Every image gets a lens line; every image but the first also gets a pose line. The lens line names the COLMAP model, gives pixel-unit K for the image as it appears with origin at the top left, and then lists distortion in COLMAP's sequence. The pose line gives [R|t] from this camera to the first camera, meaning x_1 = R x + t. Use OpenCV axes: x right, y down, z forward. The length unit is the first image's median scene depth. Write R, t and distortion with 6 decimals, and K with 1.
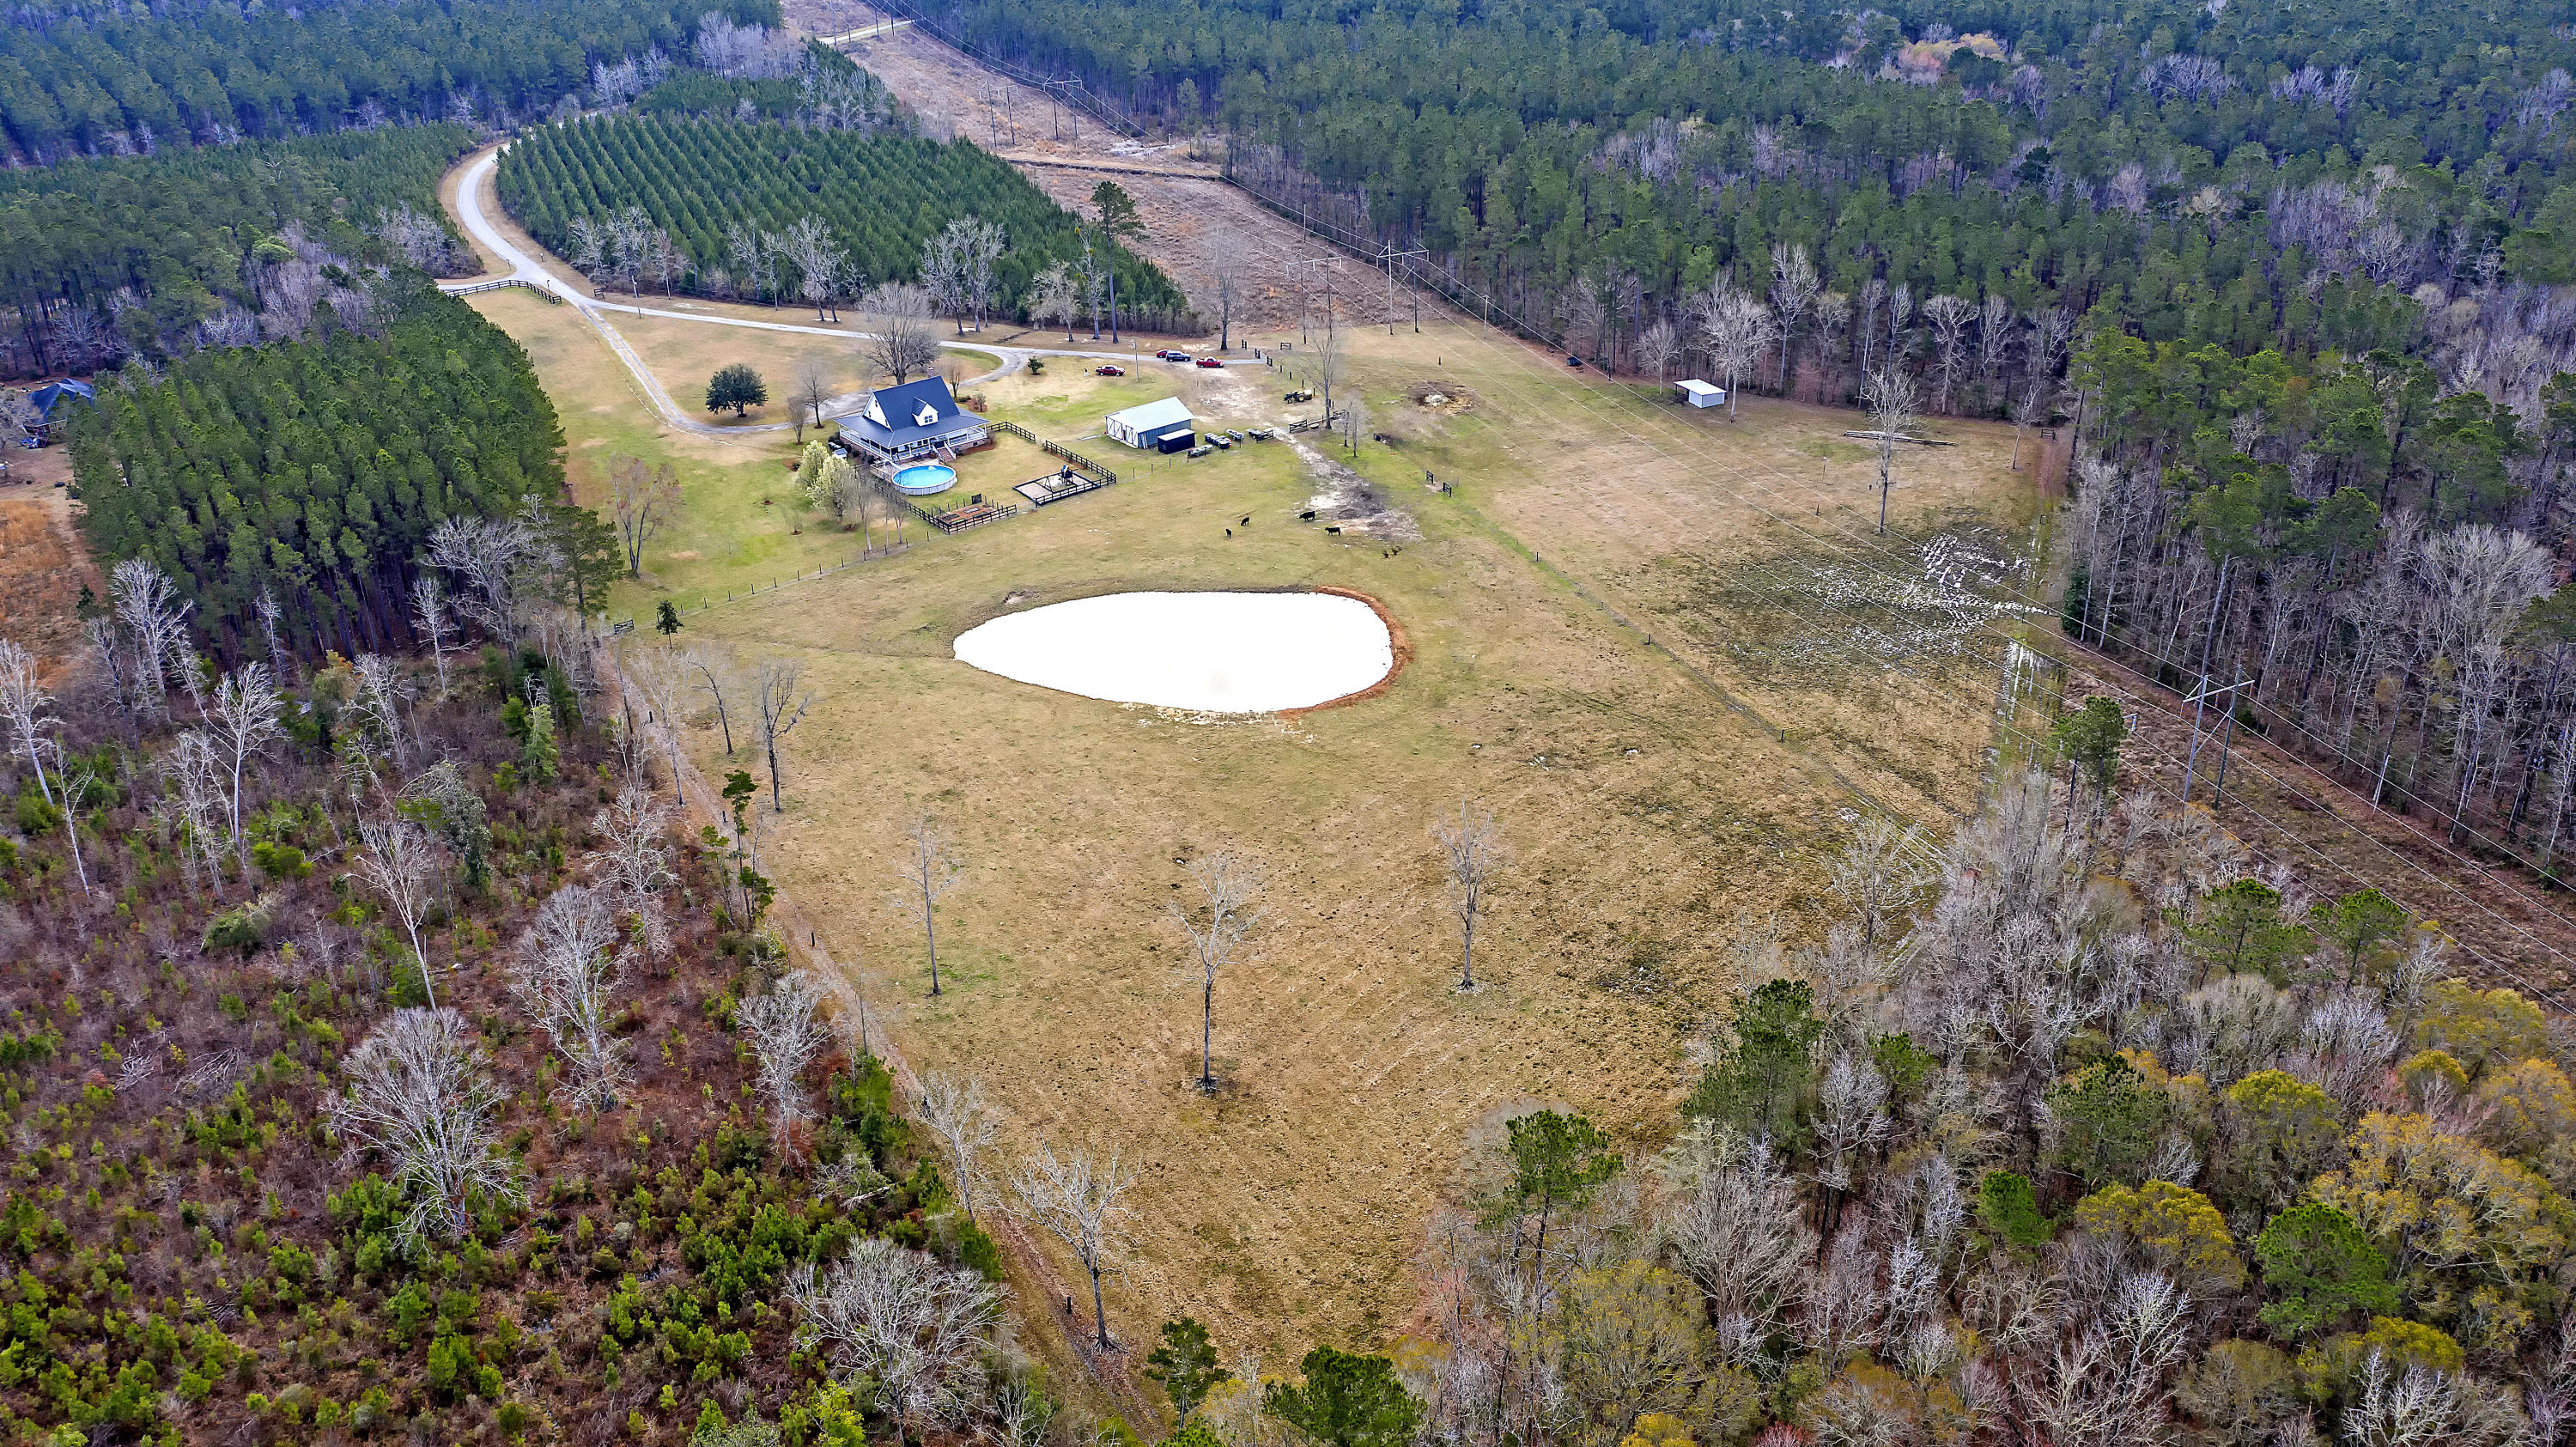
lens RADIAL K [[2122.7, 0, 1288.0], [0, 2122.7, 723.5], [0, 0, 1]] dist [-0.031769, -0.004026]
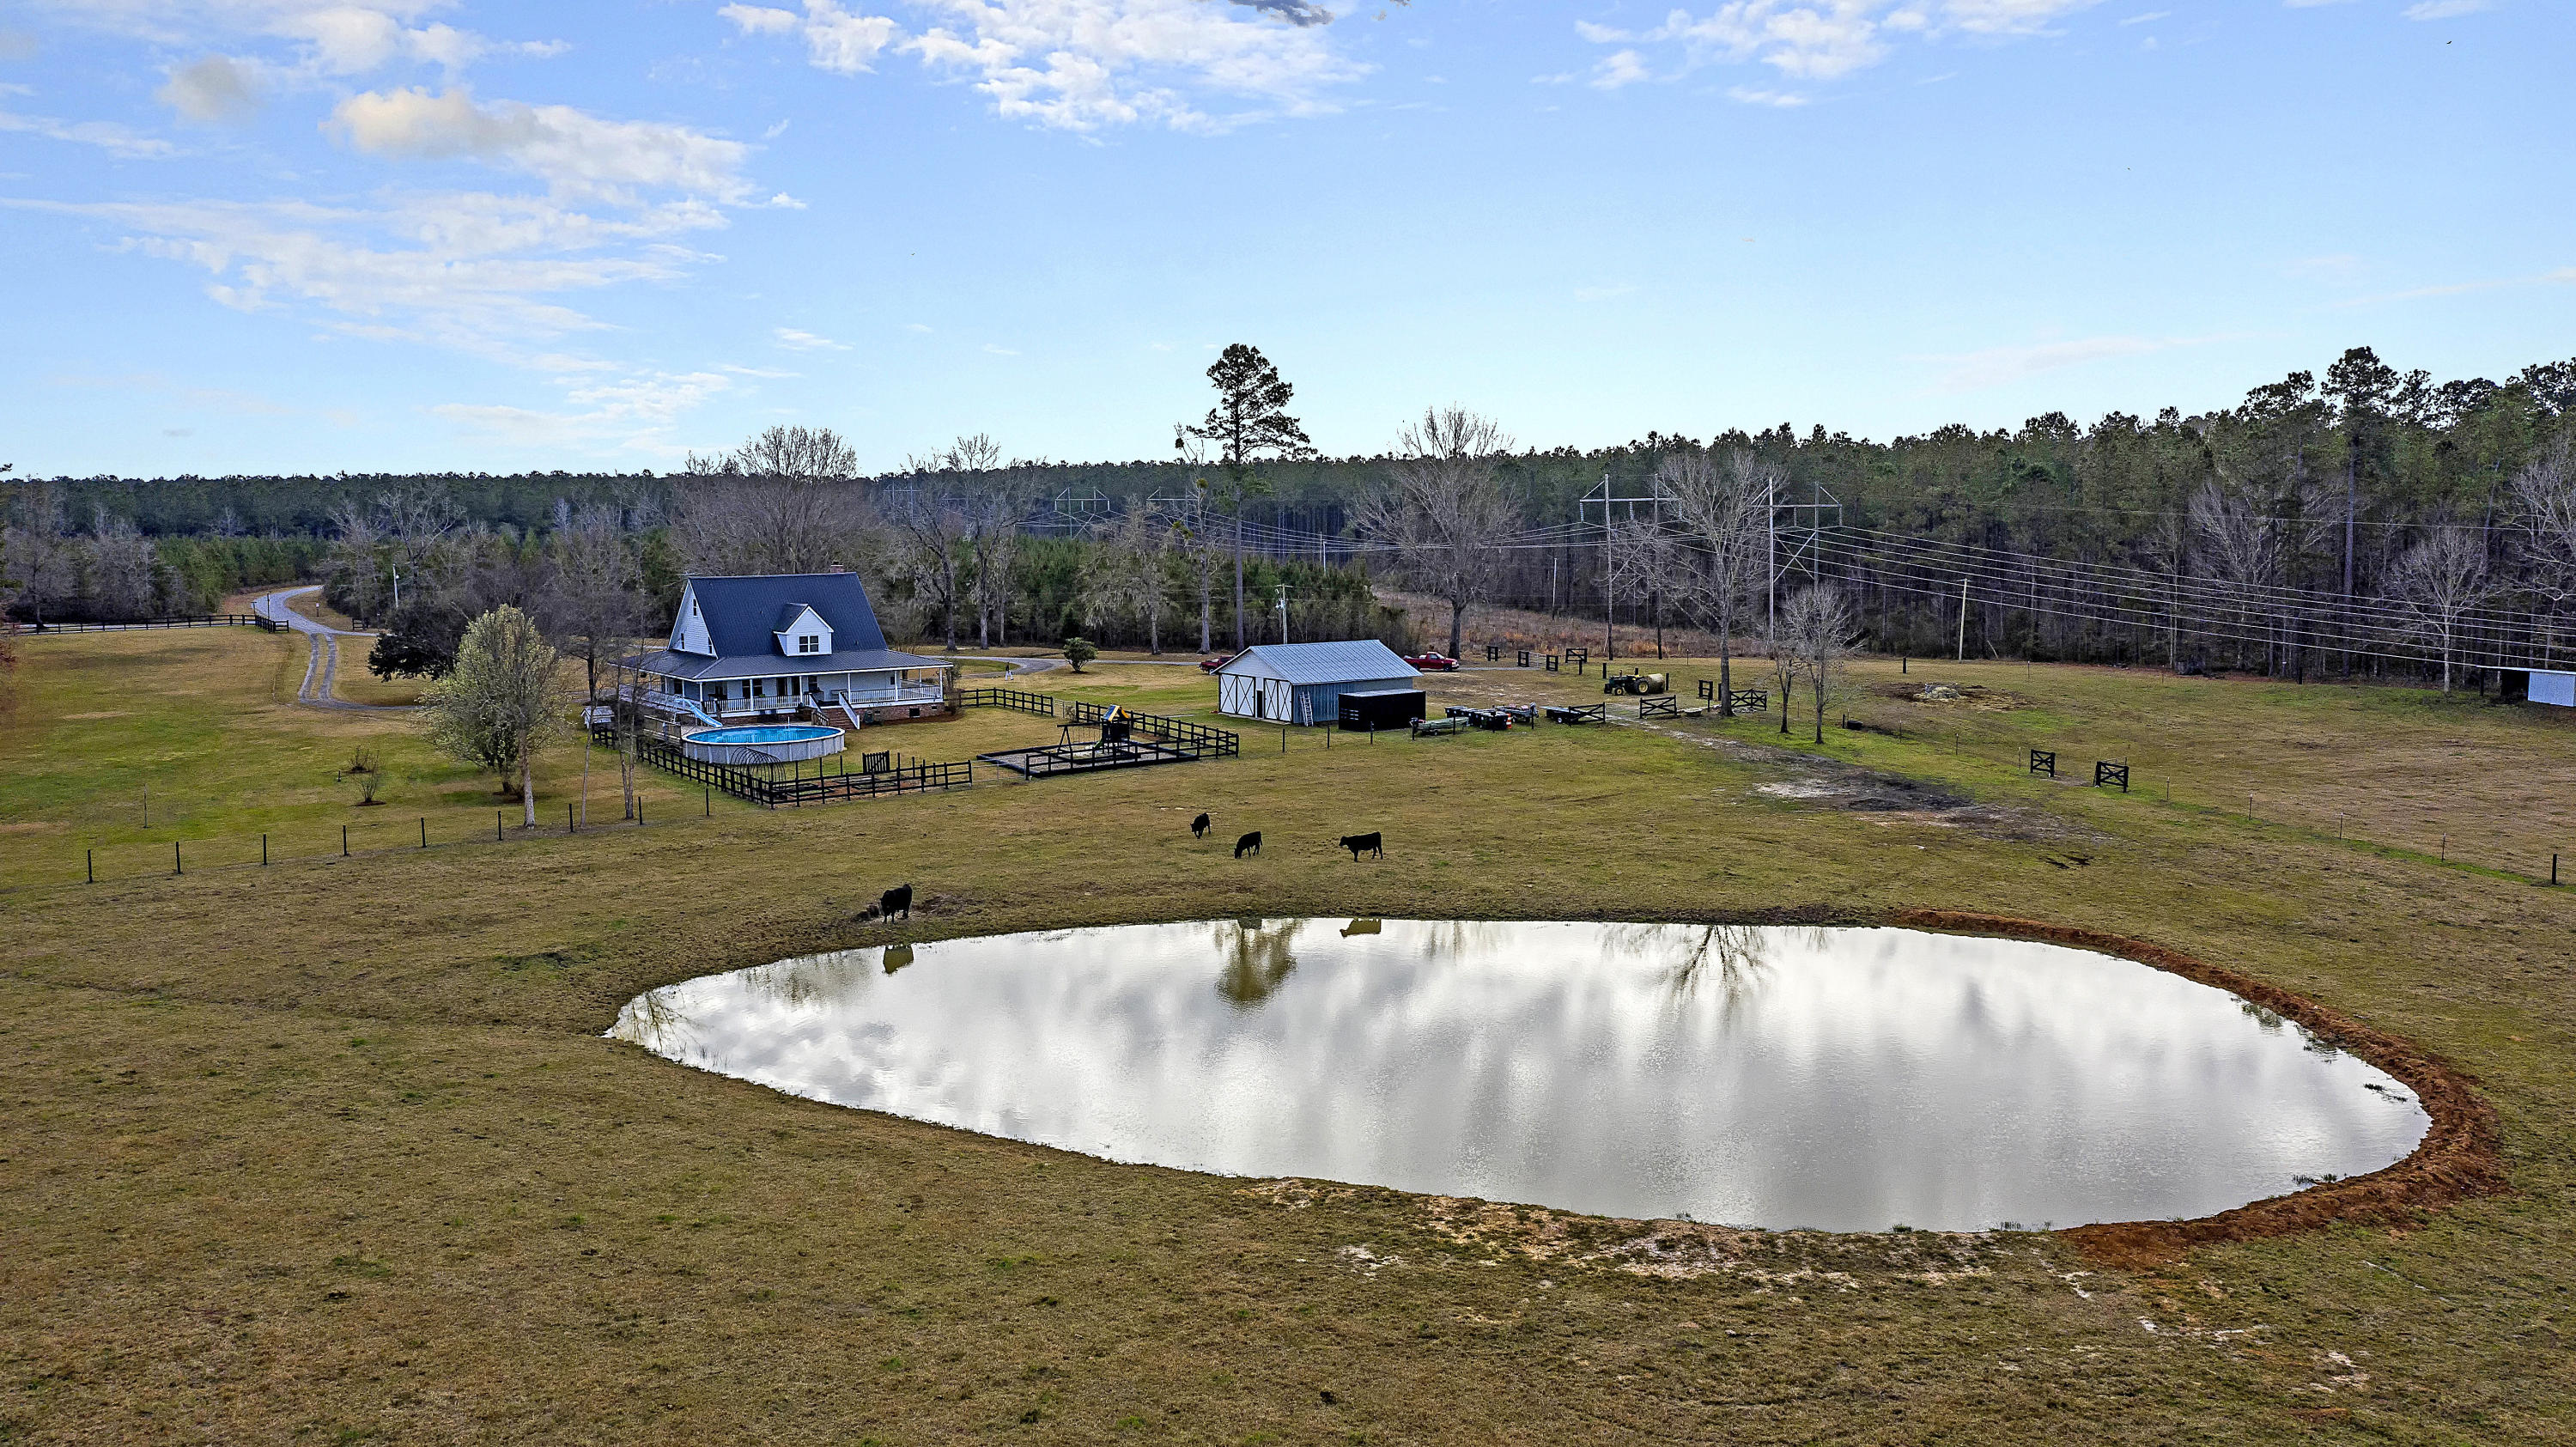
lens RADIAL K [[2009.6, 0, 1283.9], [0, 2009.6, 682.7], [0, 0, 1]] dist [-0.010635, 0.002045]
pose [[0.998398, 0.023575, -0.051434, -0.051870], [-0.041502, 0.923009, -0.382534, 0.016111], [0.038456, 0.384056, 0.922509, 0.628311]]
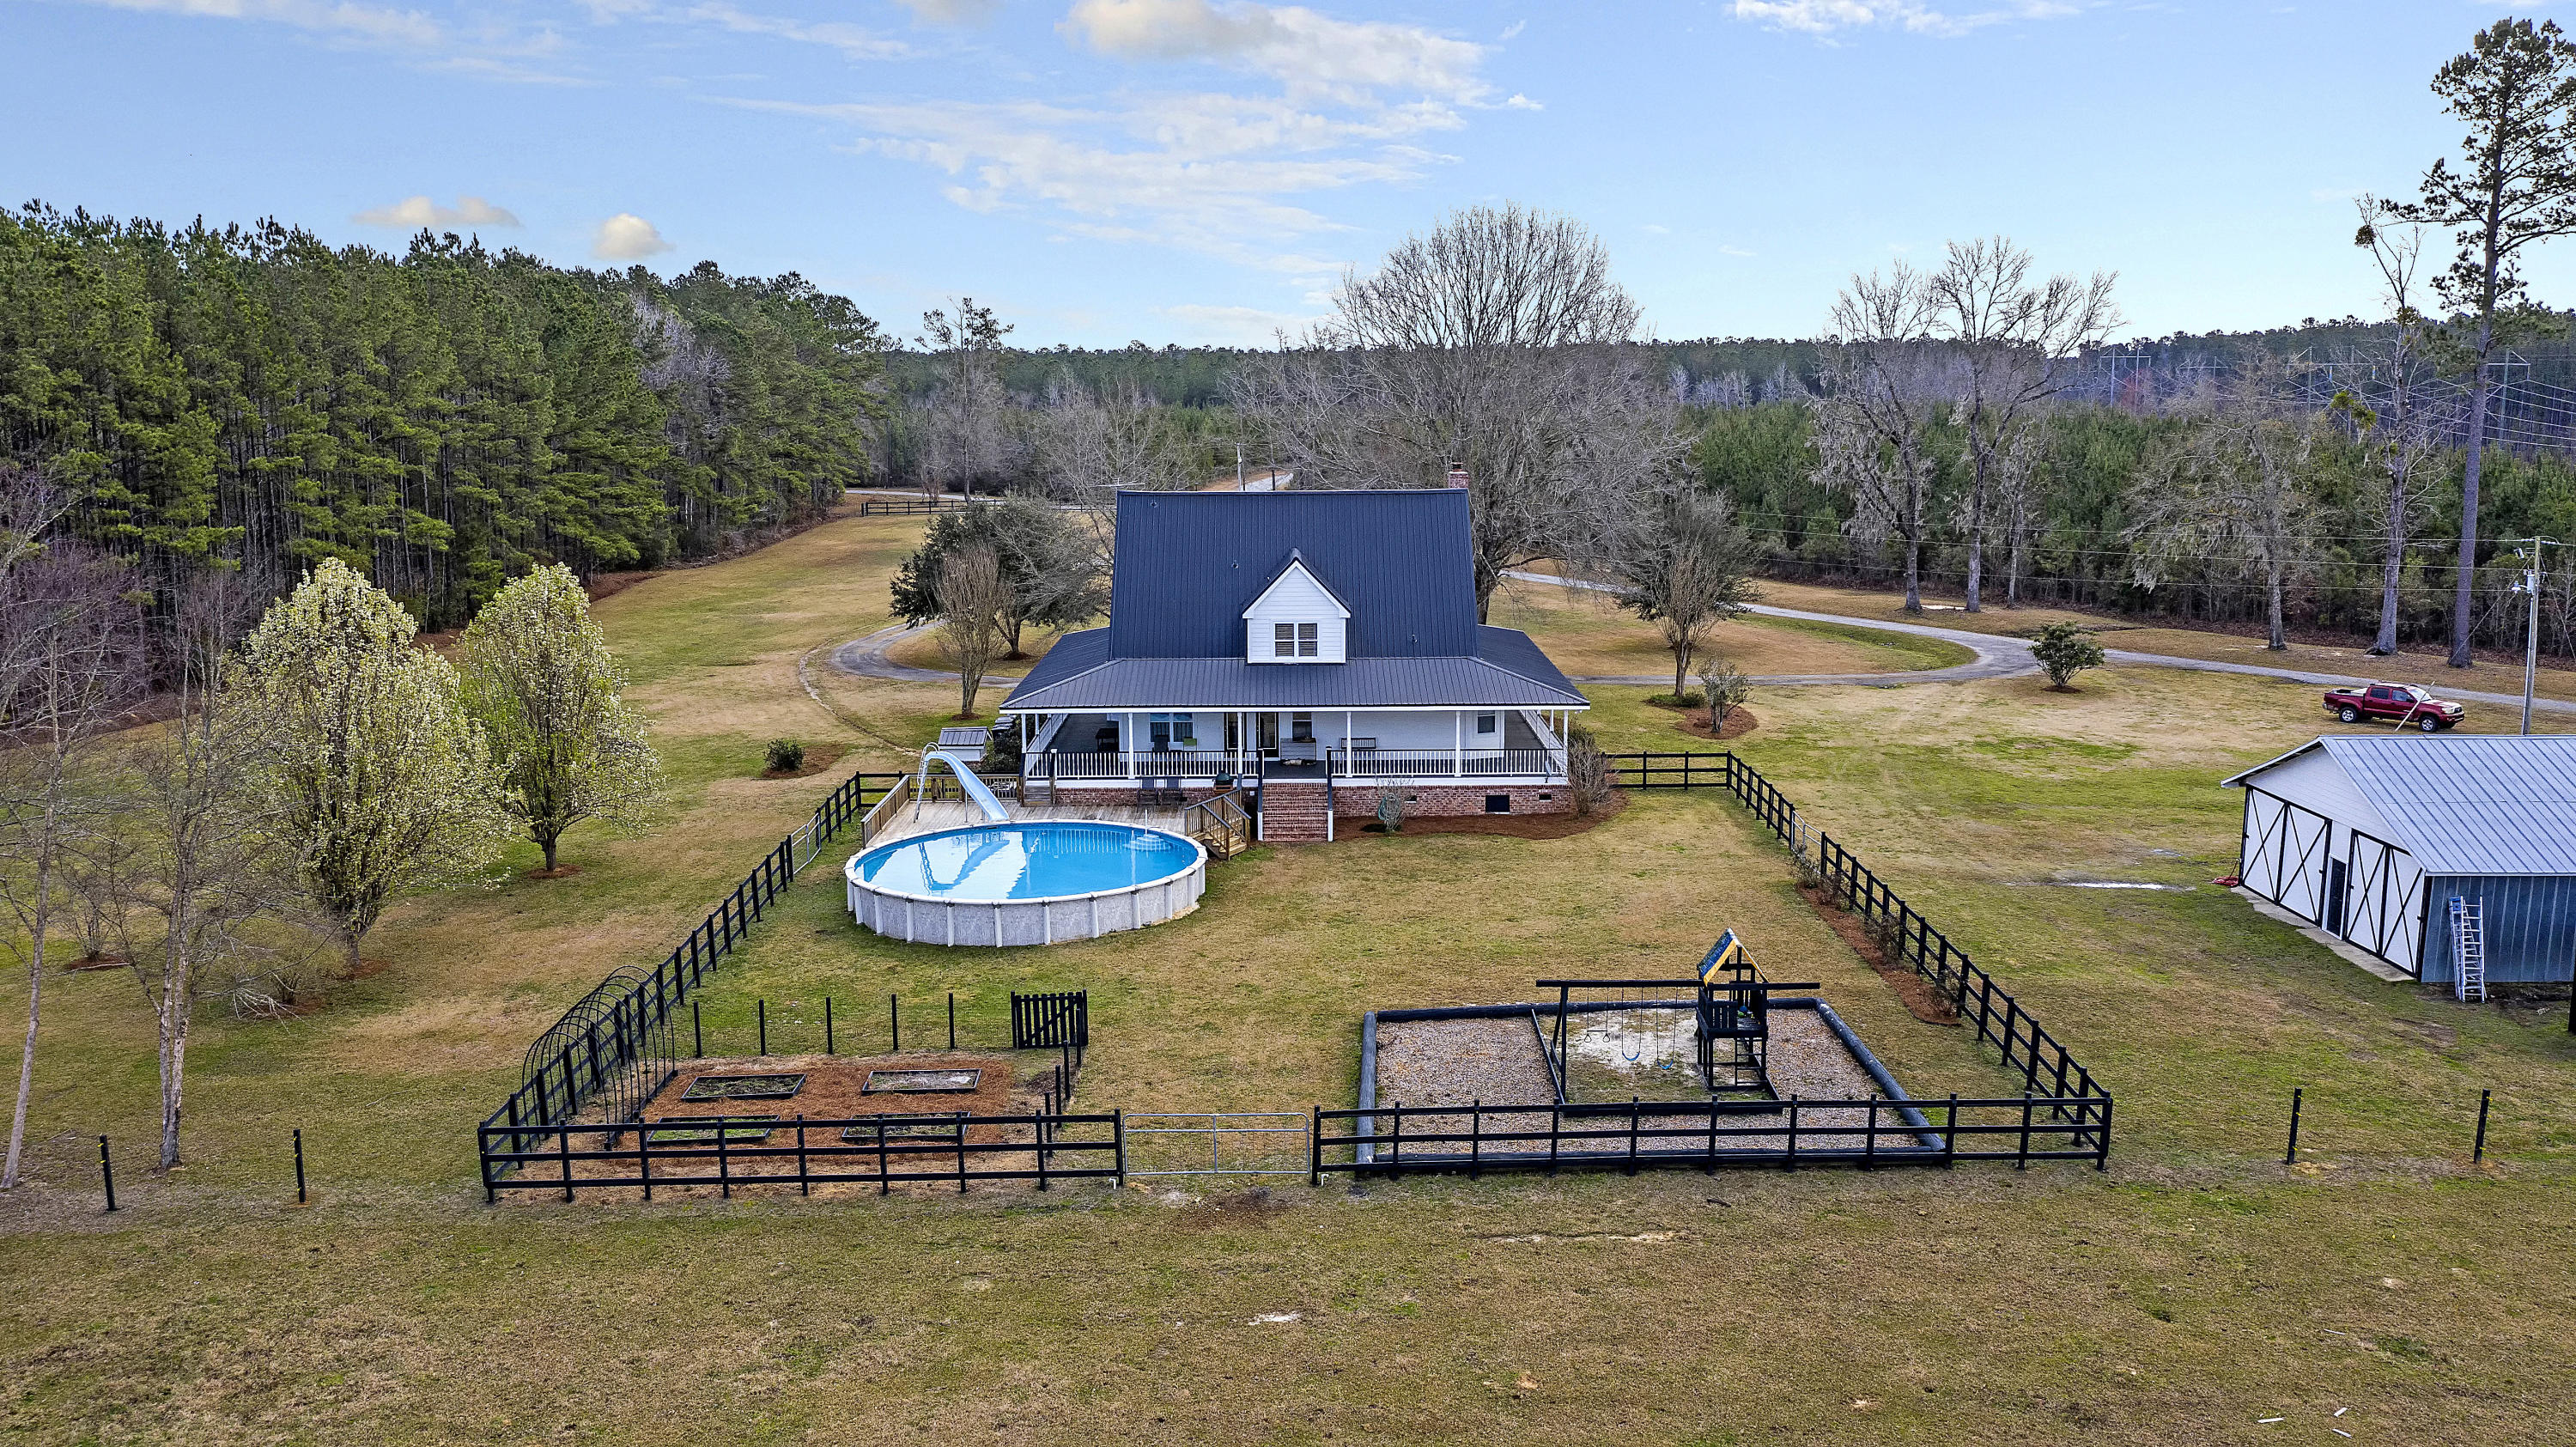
lens RADIAL K [[2009.6, 0, 1283.9], [0, 2009.6, 682.7], [0, 0, 1]] dist [-0.010635, 0.002045]
pose [[0.779914, 0.112762, -0.615645, -0.049208], [-0.303811, 0.928187, -0.214868, -0.096655], [0.547205, 0.354619, 0.758164, 0.849915]]
